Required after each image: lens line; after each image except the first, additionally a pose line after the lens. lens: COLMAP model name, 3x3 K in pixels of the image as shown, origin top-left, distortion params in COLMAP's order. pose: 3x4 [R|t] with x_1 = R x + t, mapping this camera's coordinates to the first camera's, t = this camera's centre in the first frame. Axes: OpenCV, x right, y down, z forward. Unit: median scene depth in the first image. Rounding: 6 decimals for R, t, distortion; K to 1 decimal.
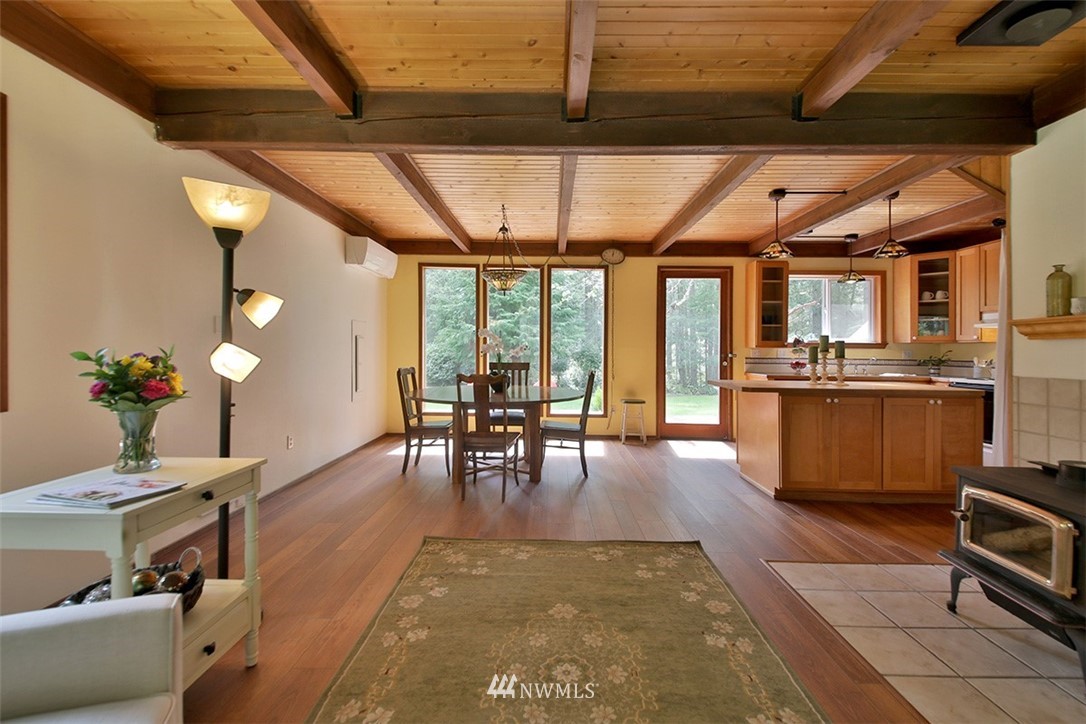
lens RADIAL K [[472.6, 0, 549.6], [0, 472.6, 342.9], [0, 0, 1]] dist [0.098835, -0.064848]
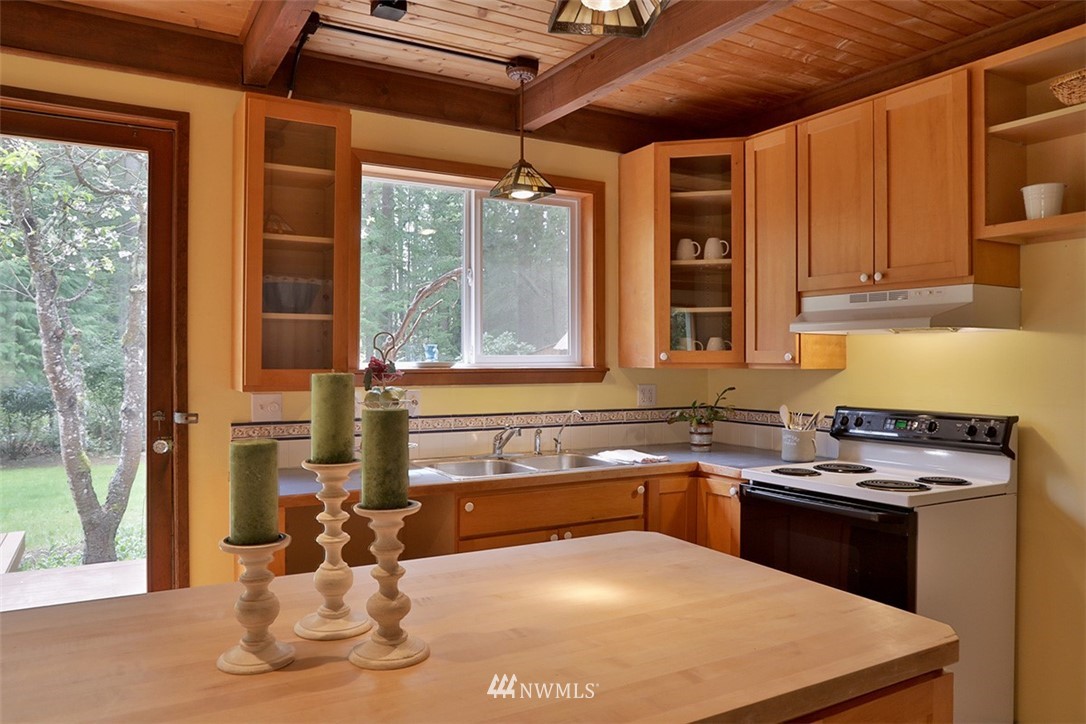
lens RADIAL K [[734.1, 0, 543.4], [0, 734.1, 341.8], [0, 0, 1]] dist [0.000686, 0.000249]
pose [[0.871533, 0.000586, 0.490337, 0.371000], [-0.000421, 1.000000, -0.000448, -0.020860], [-0.490337, 0.000184, 0.871533, 0.529159]]
